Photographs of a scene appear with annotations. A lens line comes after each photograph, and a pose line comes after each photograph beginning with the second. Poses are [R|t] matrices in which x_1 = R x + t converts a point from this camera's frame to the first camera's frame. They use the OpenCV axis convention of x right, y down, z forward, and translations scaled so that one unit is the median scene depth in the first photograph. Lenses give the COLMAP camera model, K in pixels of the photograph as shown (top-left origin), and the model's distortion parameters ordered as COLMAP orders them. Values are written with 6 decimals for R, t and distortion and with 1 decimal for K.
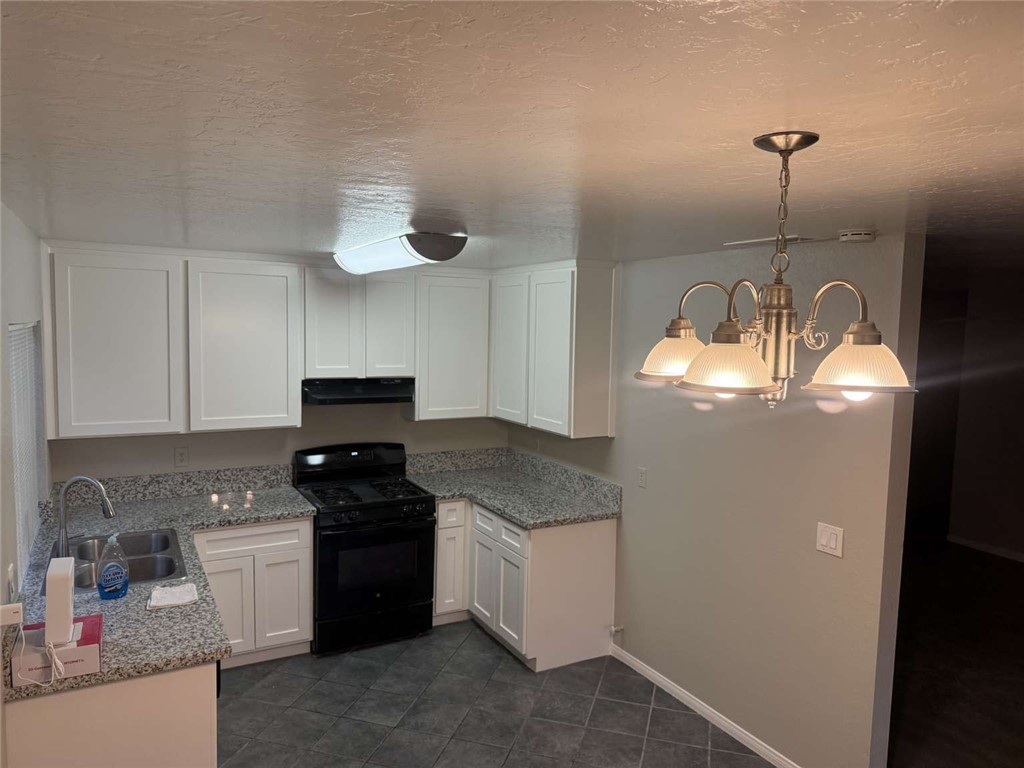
lens RADIAL K [[715.1, 0, 500.6], [0, 715.1, 383.0], [0, 0, 1]] dist [0.139578, -0.230285]
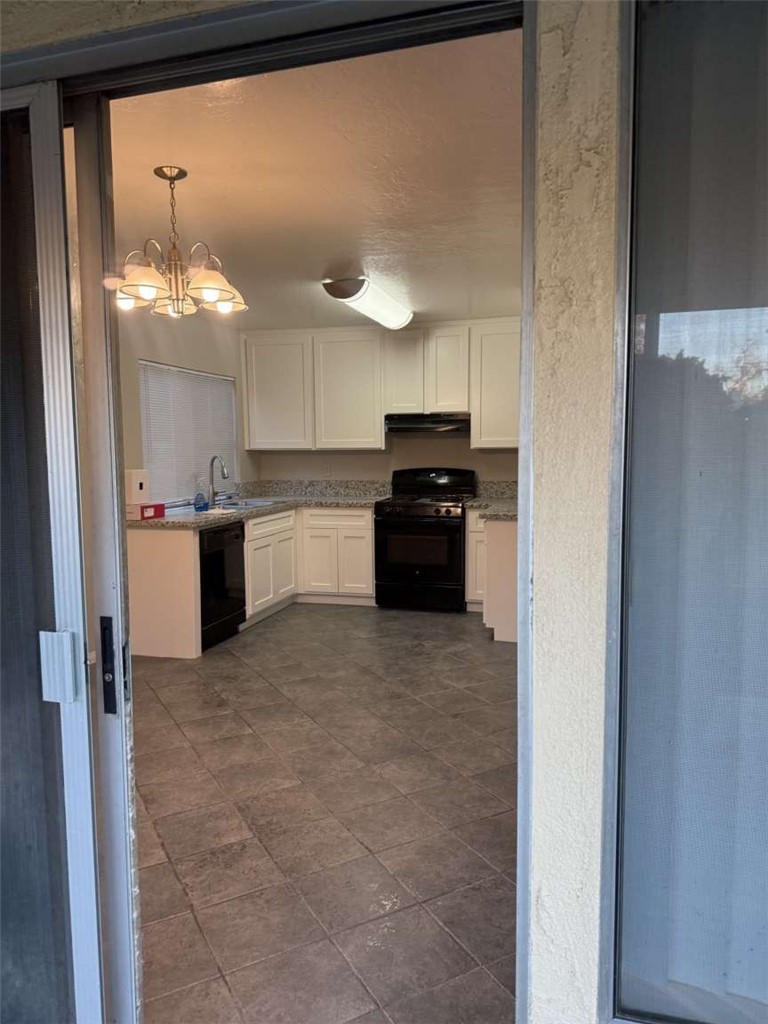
lens RADIAL K [[724.9, 0, 399.0], [0, 724.9, 513.5], [0, 0, 1]] dist [0.109006, -0.243443]
pose [[0.719879, 0.033830, -0.693275, 0.772543], [-0.038458, 0.999221, 0.008826, 0.184319], [0.693033, 0.020308, 0.720619, 0.015178]]
